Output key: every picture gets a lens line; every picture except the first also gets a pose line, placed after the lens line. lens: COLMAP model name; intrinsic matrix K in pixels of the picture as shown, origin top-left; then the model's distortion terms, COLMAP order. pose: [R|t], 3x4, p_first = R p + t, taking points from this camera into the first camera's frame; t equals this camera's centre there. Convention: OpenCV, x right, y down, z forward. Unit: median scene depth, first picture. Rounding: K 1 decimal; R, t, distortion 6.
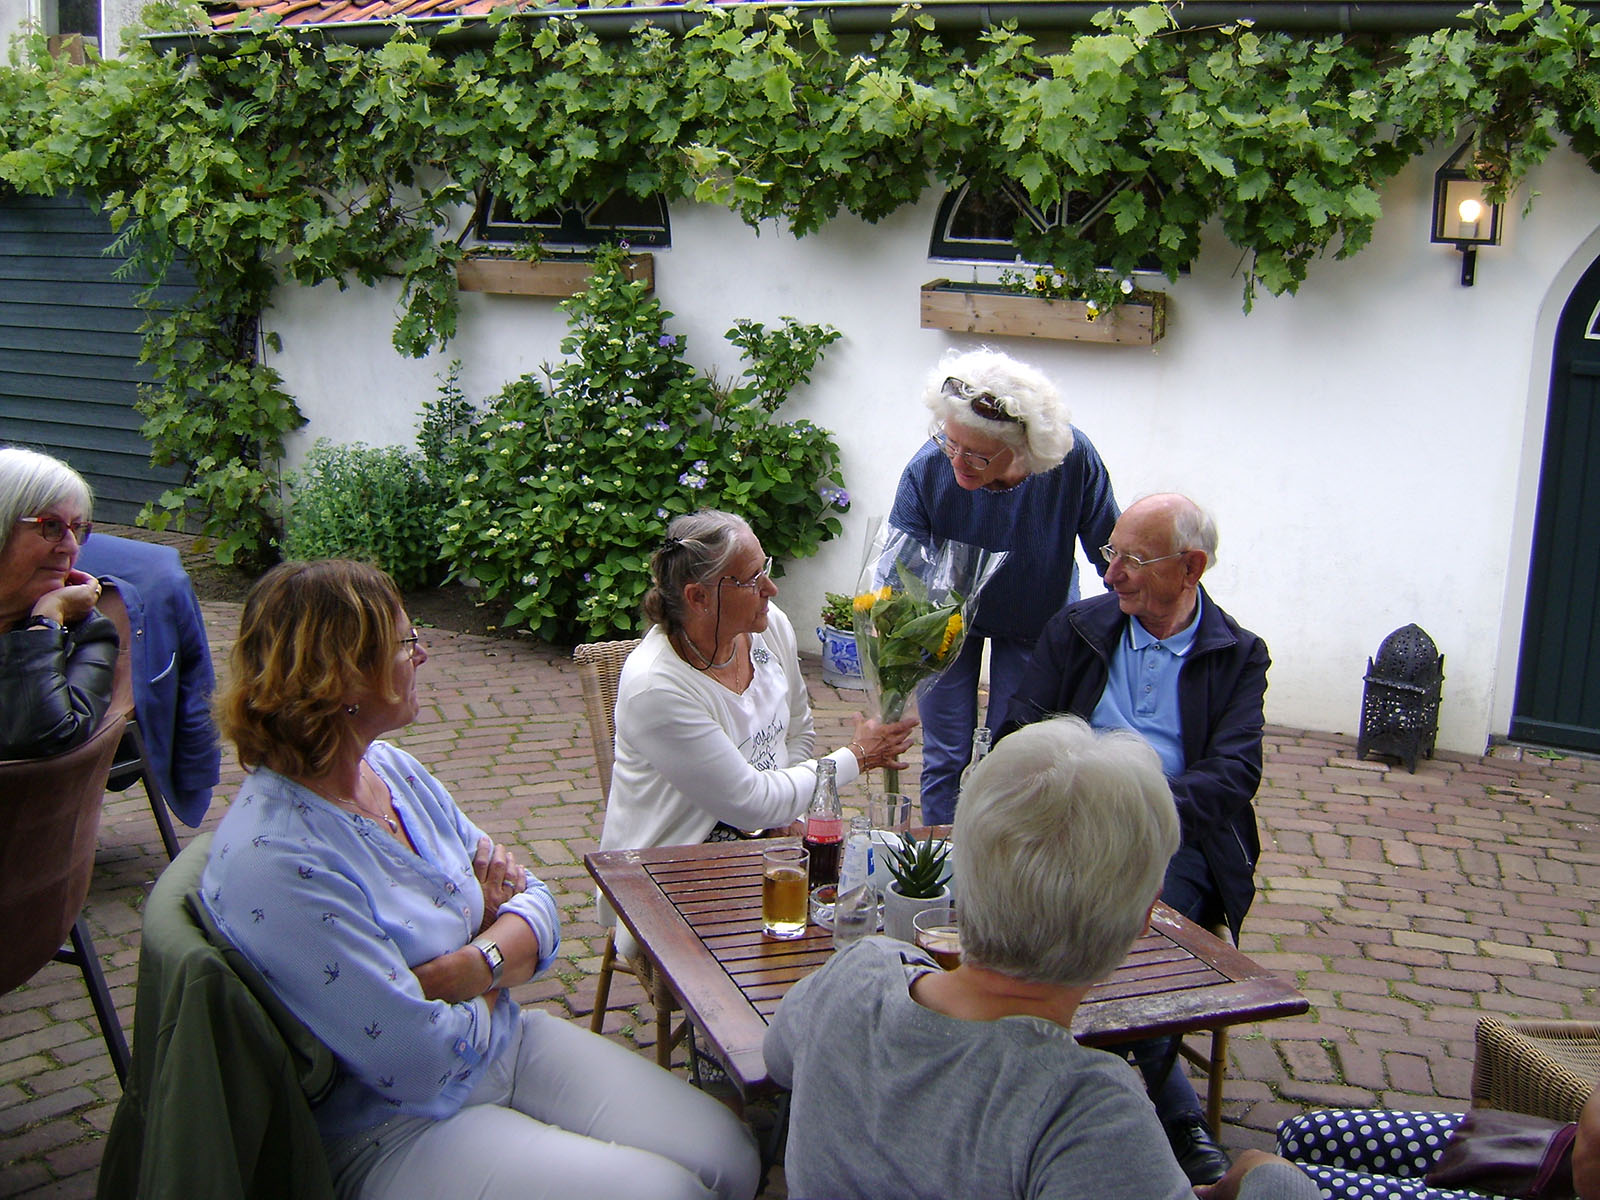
lens RADIAL K [[1676.3, 0, 795.1], [0, 1676.3, 581.6], [0, 0, 1]] dist [-0.124518, 0.000000]
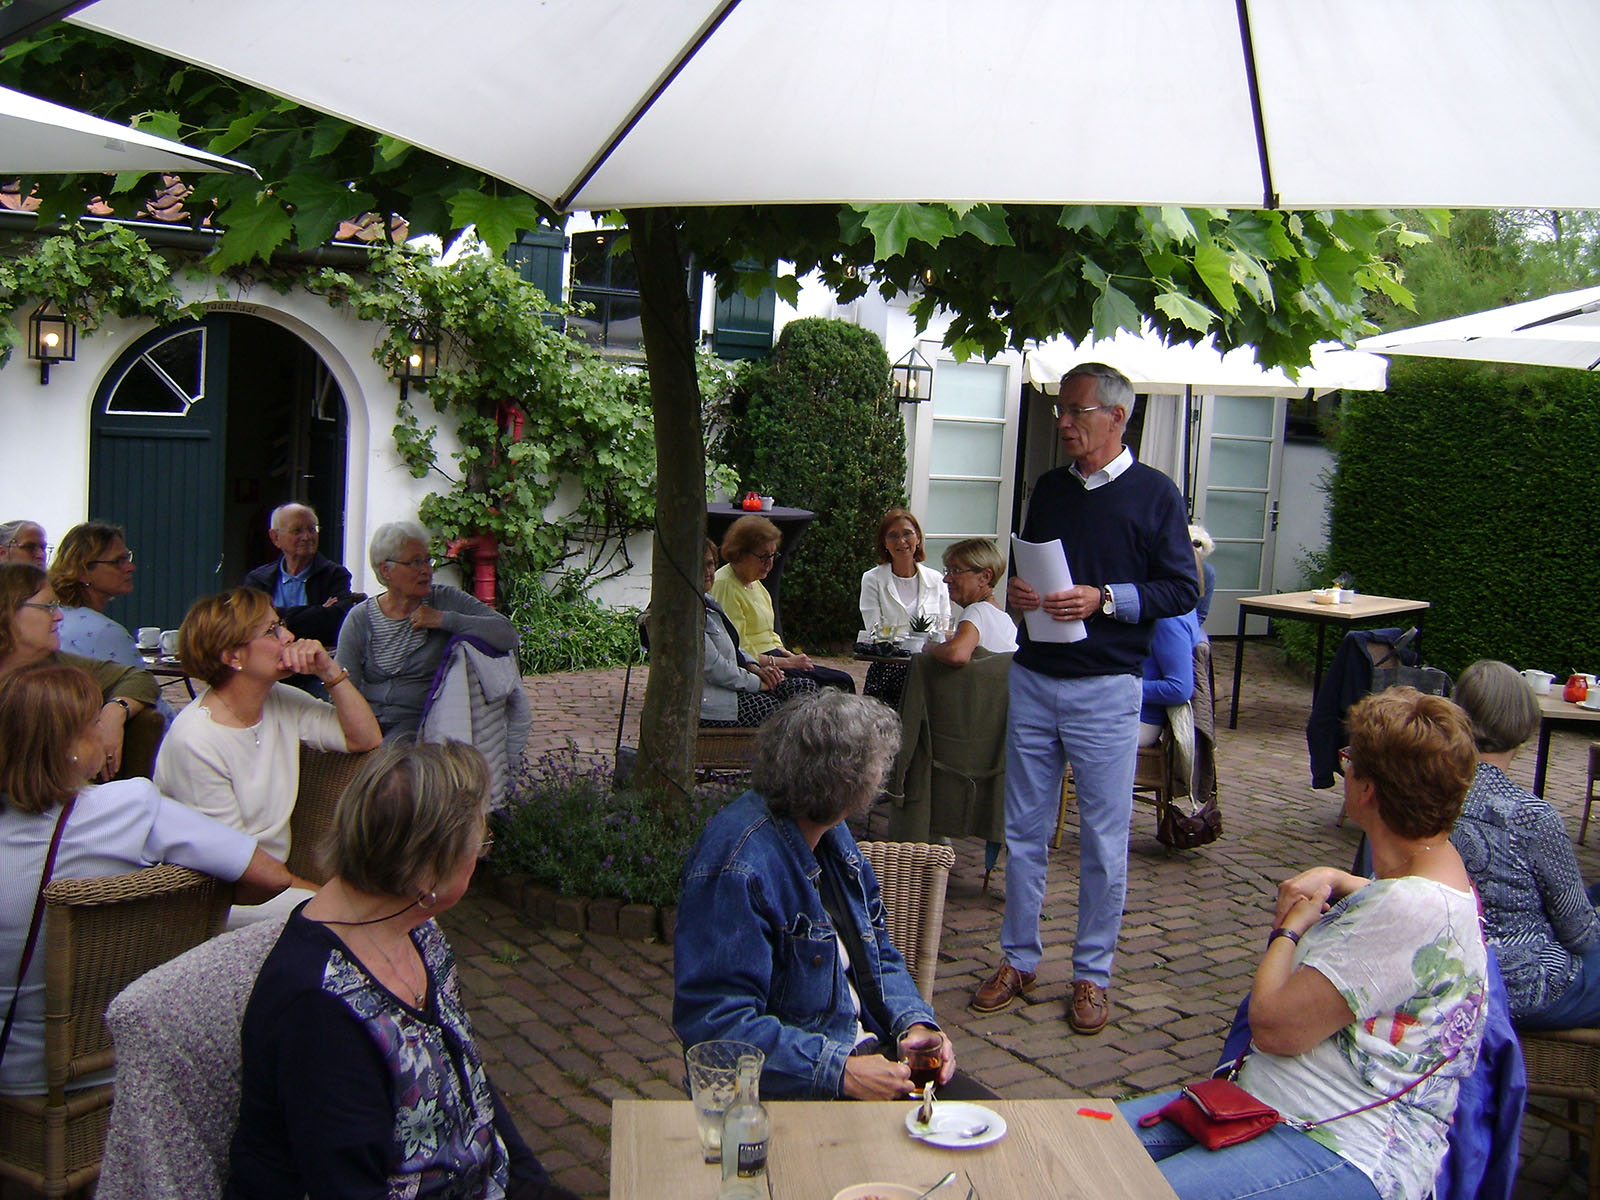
lens RADIAL K [[1676.3, 0, 791.1], [0, 1676.3, 583.2], [0, 0, 1]] dist [-0.124518, 0.000000]
pose [[0.442294, -0.106408, 0.890536, -0.634112], [0.139969, 0.988960, 0.048651, 0.035053], [-0.885881, 0.103129, 0.452305, -0.327474]]
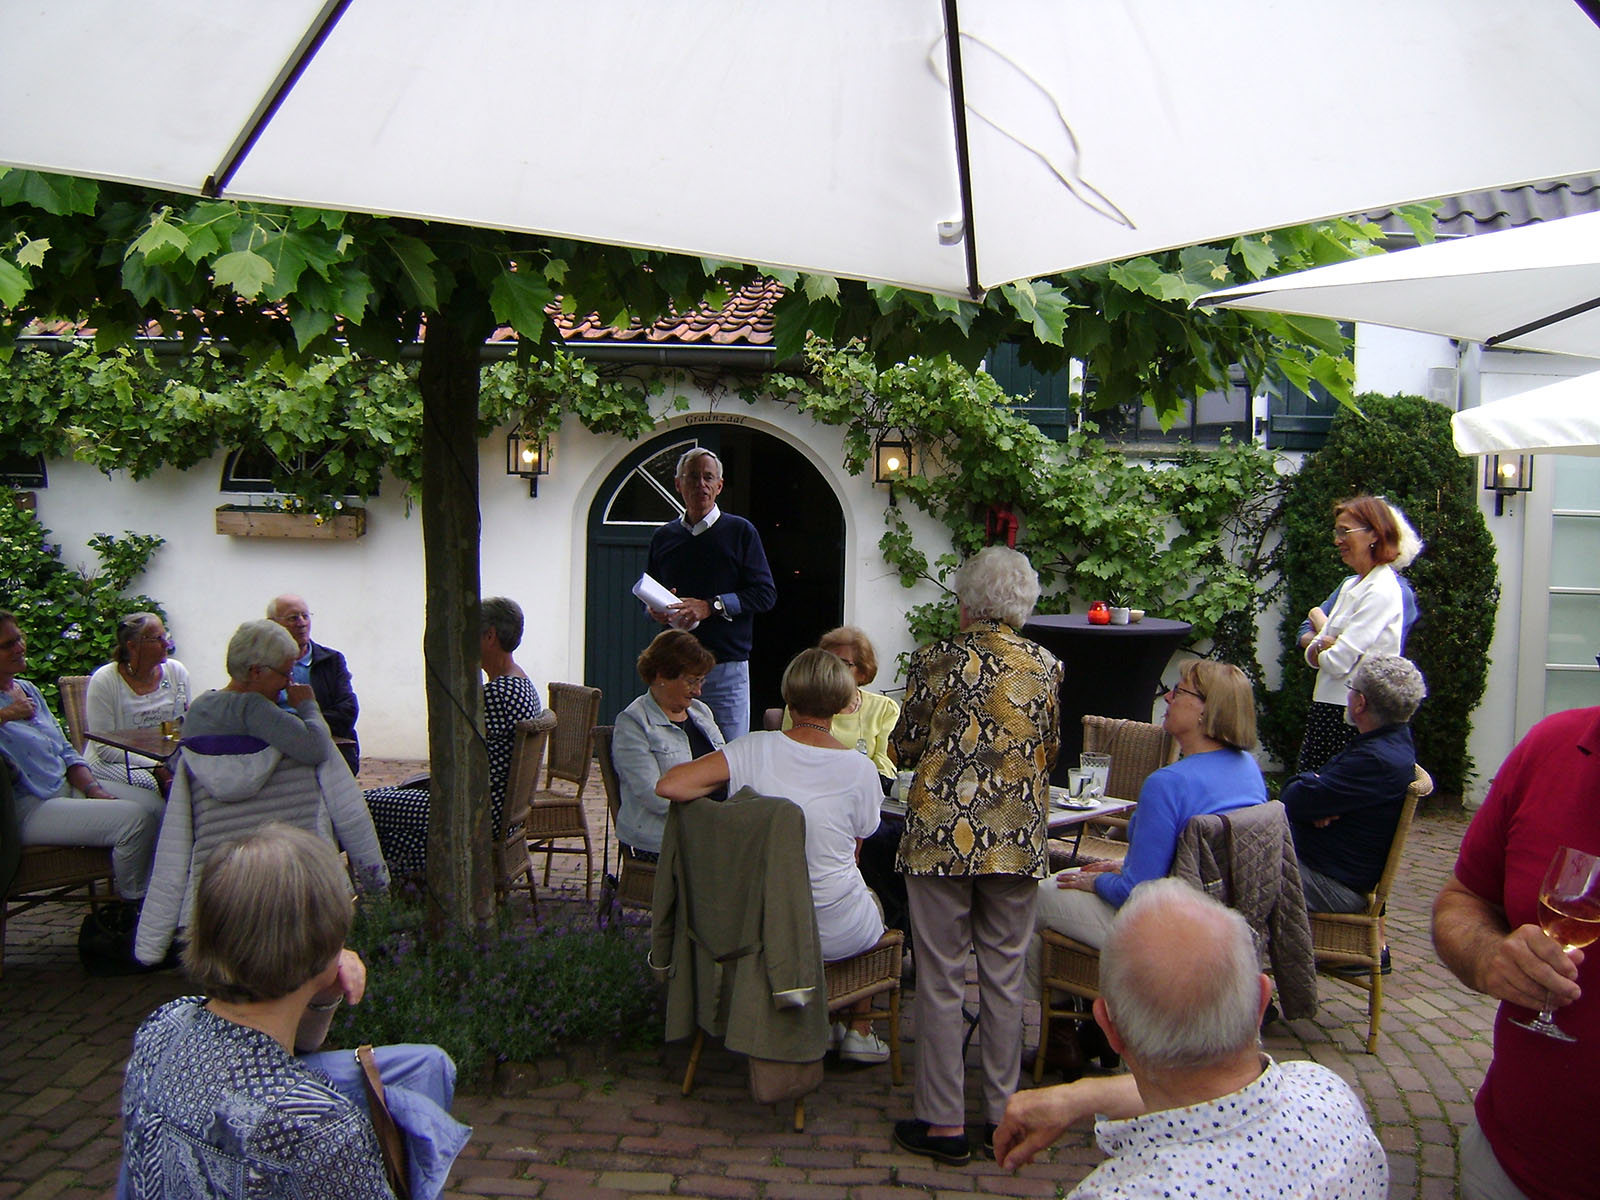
lens RADIAL K [[1676.3, 0, 789.9], [0, 1676.3, 535.7], [0, 0, 1]] dist [-0.124518, 0.000000]
pose [[0.919124, -0.030088, 0.392818, -0.041630], [0.090132, 0.986694, -0.135316, 0.114289], [-0.383519, 0.159777, 0.909607, -0.656630]]
